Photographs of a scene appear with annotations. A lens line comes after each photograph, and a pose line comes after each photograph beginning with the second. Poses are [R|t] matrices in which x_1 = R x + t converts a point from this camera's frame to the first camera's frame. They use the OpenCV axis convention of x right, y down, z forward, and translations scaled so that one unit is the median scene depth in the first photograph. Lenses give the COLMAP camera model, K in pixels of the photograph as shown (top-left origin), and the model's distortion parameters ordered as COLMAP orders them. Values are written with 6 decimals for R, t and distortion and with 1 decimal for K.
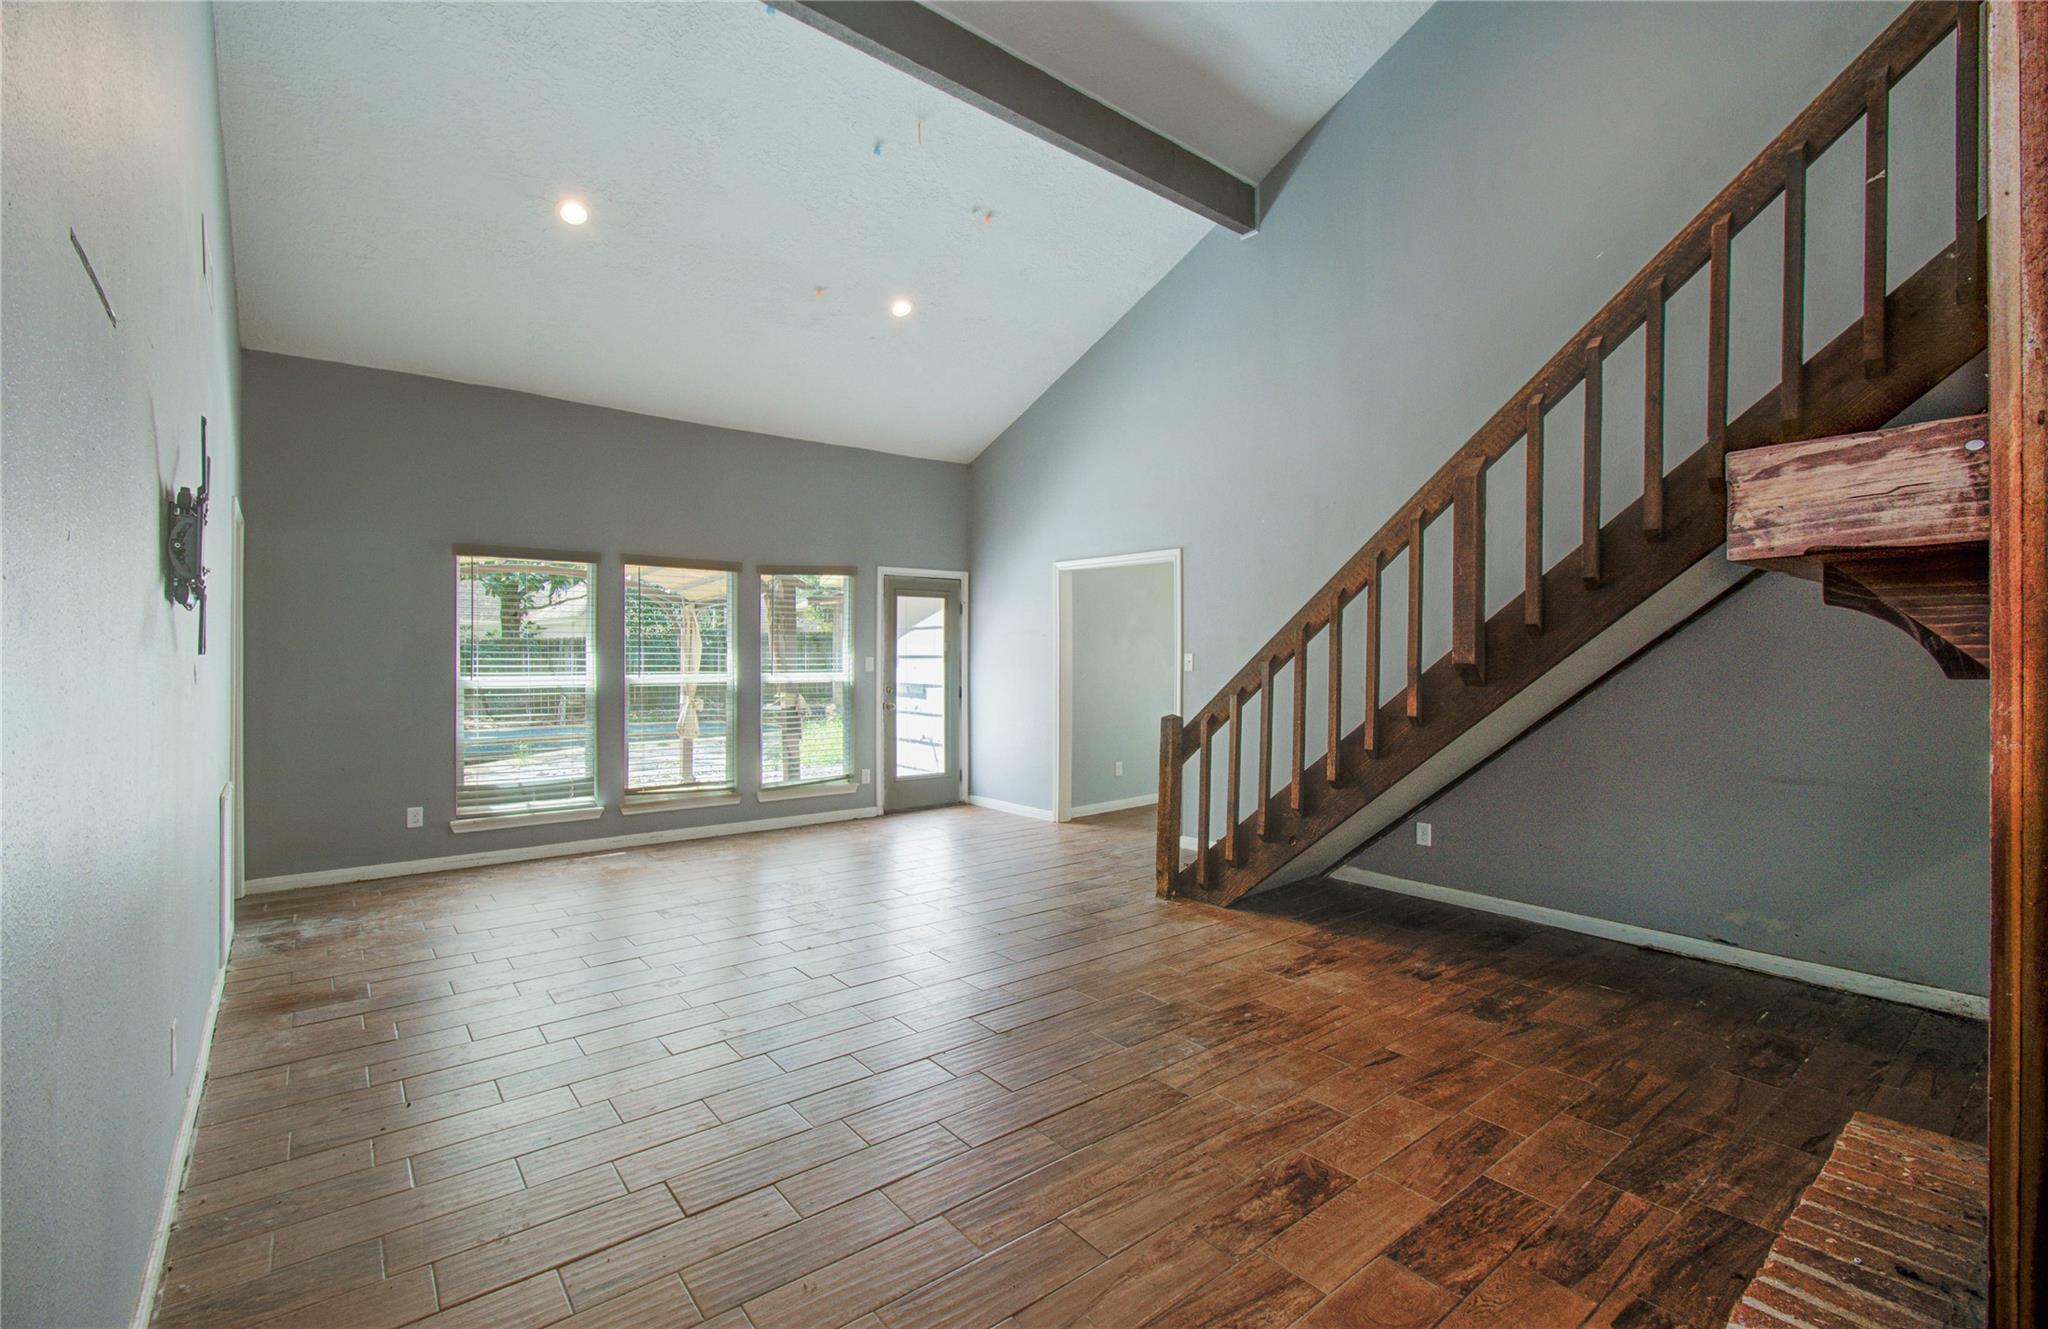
lens RADIAL K [[889.1, 0, 1022.8], [0, 889.1, 669.3], [0, 0, 1]] dist [-0.008489, 0.000995]
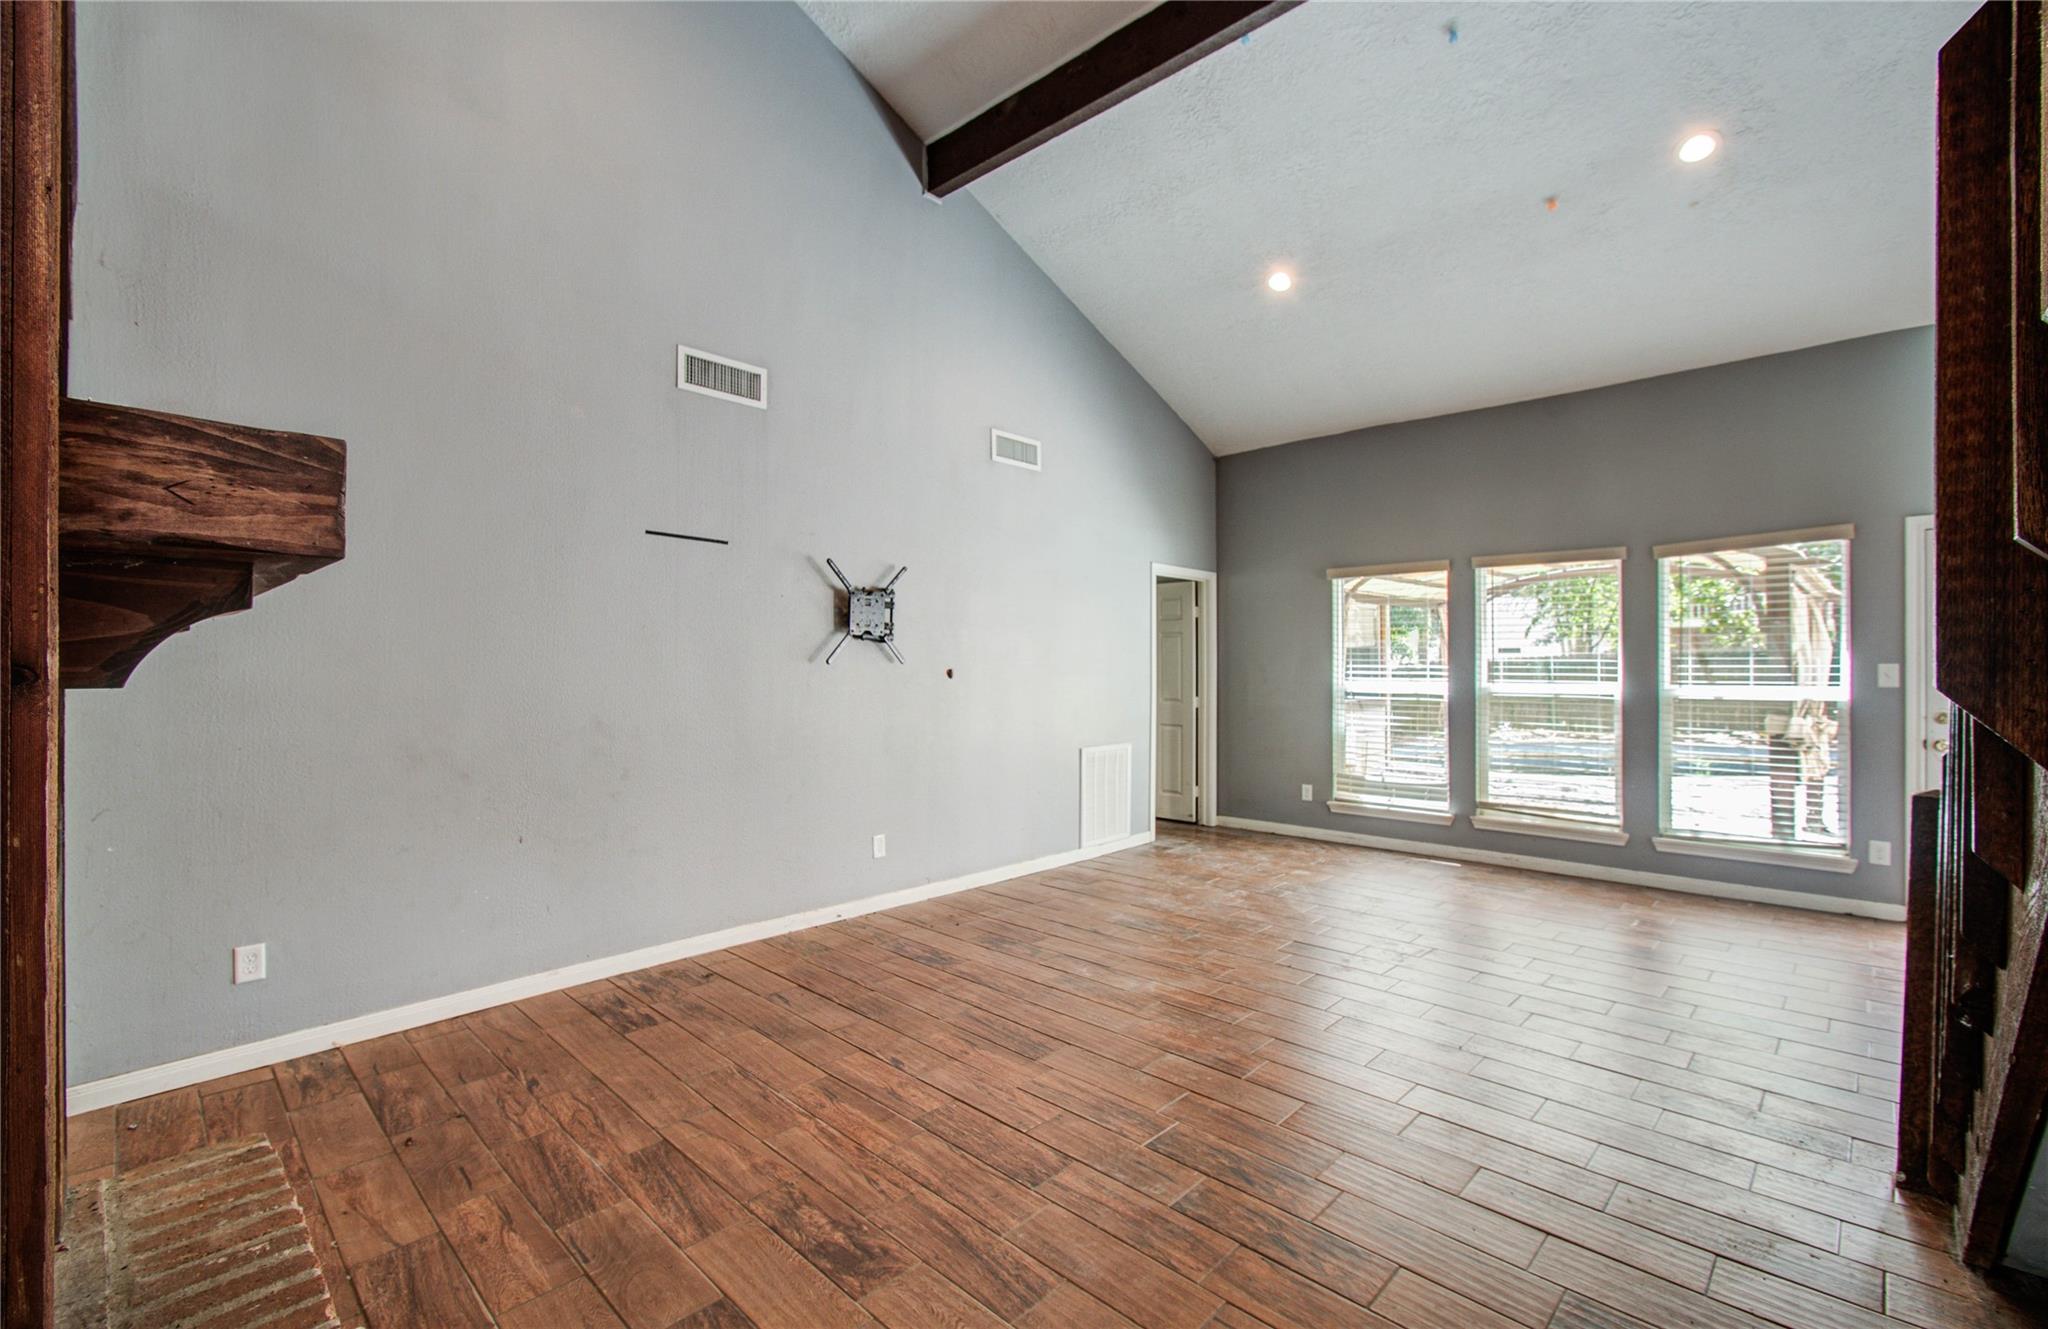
lens RADIAL K [[889.1, 0, 1012.8], [0, 889.1, 667.4], [0, 0, 1]] dist [-0.008489, 0.000995]
pose [[0.117656, 0.002201, -0.993052, 0.487390], [-0.012009, 0.999928, 0.000793, -0.005323], [0.992982, 0.011833, 0.117674, 0.419596]]
